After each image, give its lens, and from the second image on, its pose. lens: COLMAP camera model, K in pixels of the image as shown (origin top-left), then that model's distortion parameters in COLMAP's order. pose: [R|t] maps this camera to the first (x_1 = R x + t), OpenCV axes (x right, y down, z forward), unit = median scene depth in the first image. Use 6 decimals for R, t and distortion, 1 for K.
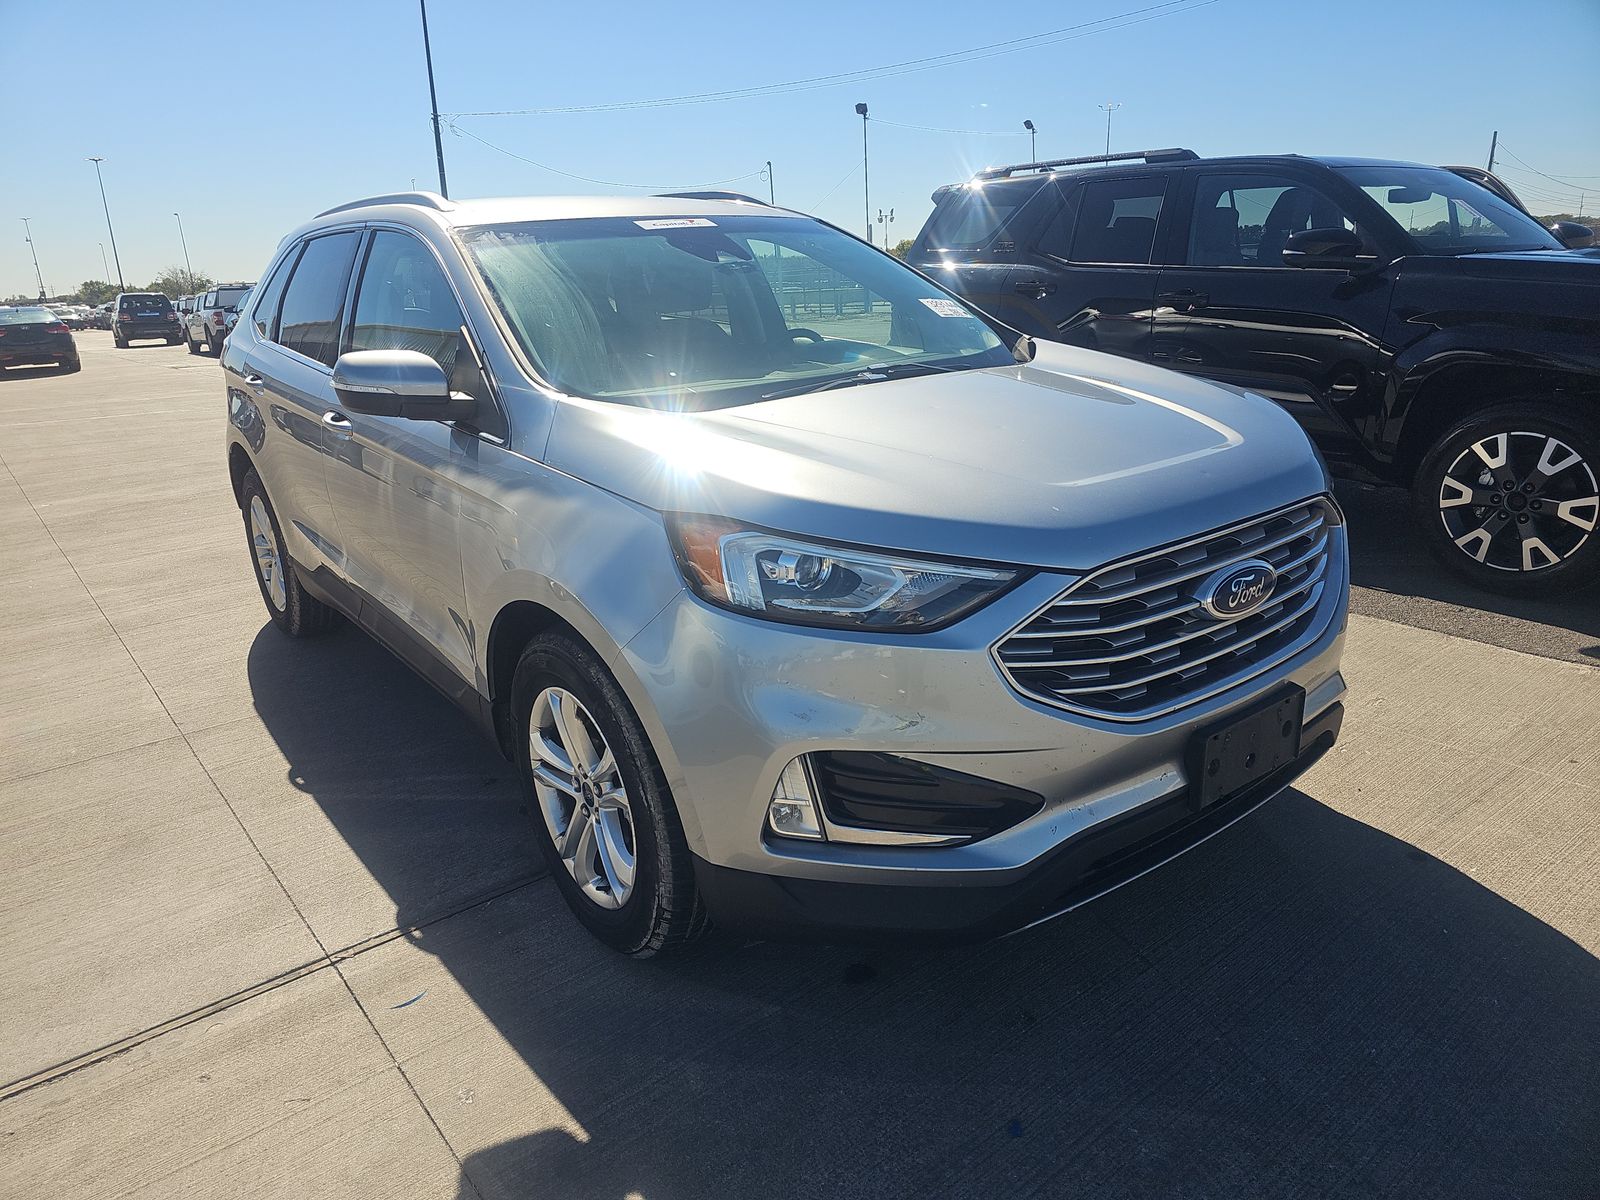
lens RADIAL K [[1110.3, 0, 793.2], [0, 1110.3, 526.5], [0, 0, 1]] dist [0.089519, -0.092589]
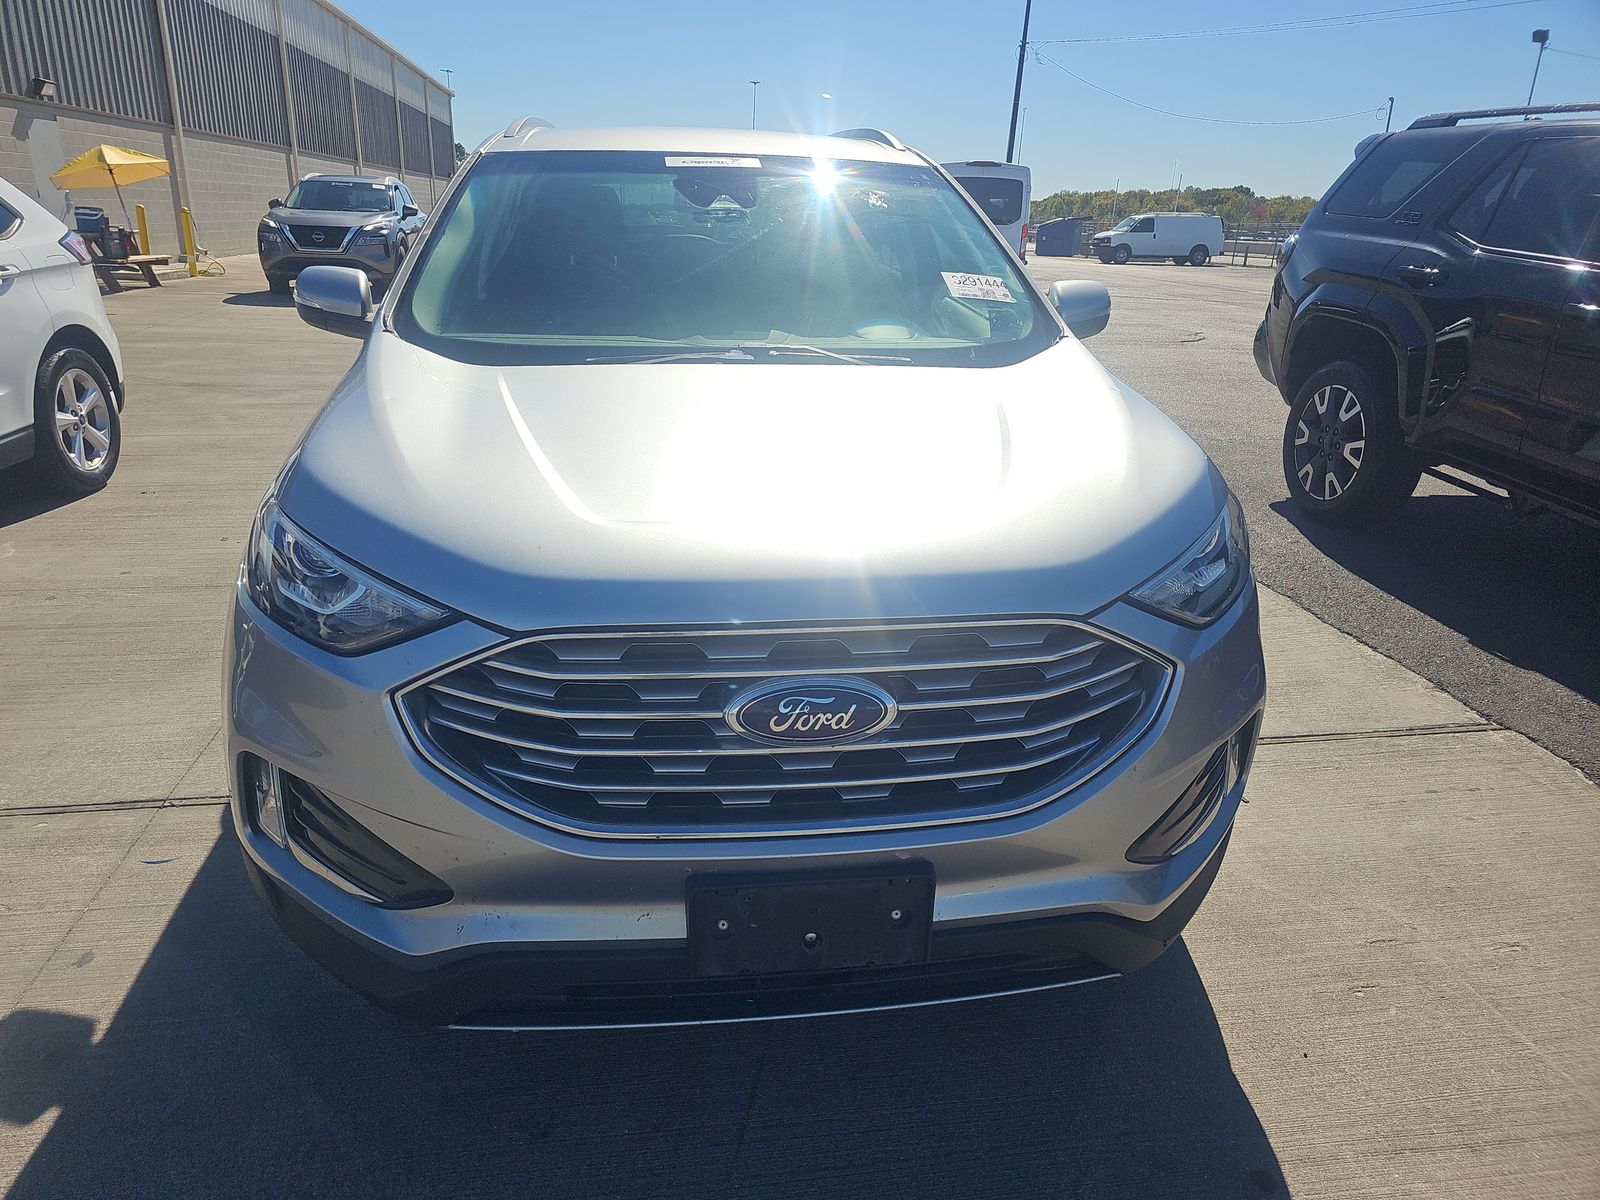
lens RADIAL K [[1110.3, 0, 793.2], [0, 1110.3, 526.5], [0, 0, 1]] dist [0.089519, -0.092589]
pose [[0.863859, 0.208038, -0.458767, 0.705537], [-0.182618, 0.978118, 0.099679, -0.134261], [0.469465, -0.002329, 0.882948, 0.359108]]
